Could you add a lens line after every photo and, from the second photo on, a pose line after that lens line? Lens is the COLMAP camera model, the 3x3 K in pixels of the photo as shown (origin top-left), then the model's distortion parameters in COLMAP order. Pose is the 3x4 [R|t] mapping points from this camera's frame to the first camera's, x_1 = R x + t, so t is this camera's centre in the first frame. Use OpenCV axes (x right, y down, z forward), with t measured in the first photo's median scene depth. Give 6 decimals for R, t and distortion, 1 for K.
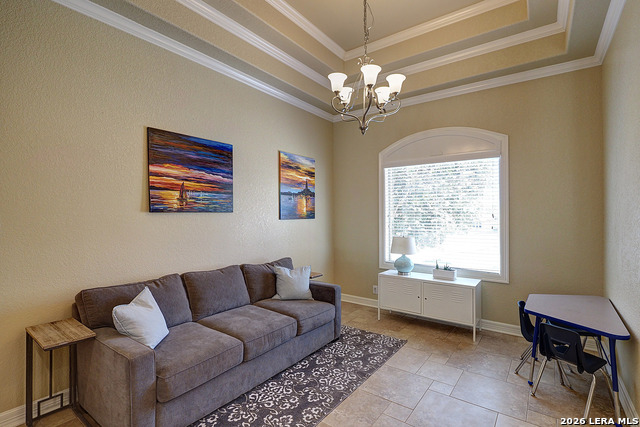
lens RADIAL K [[309.1, 0, 321.7], [0, 309.1, 212.9], [0, 0, 1]] dist [-0.003444, -0.001800]
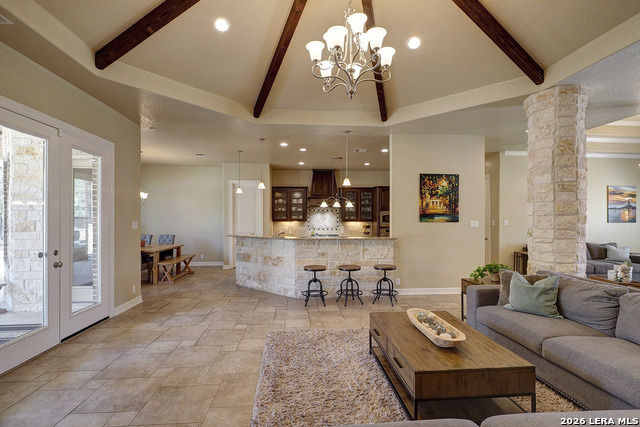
lens RADIAL K [[309.1, 0, 314.9], [0, 309.1, 216.4], [0, 0, 1]] dist [-0.003444, -0.001800]
pose [[0.650703, 0.002490, -0.759328, 0.118378], [0.000706, 0.999992, 0.003884, -0.024560], [0.759332, -0.003063, 0.650696, -1.498154]]
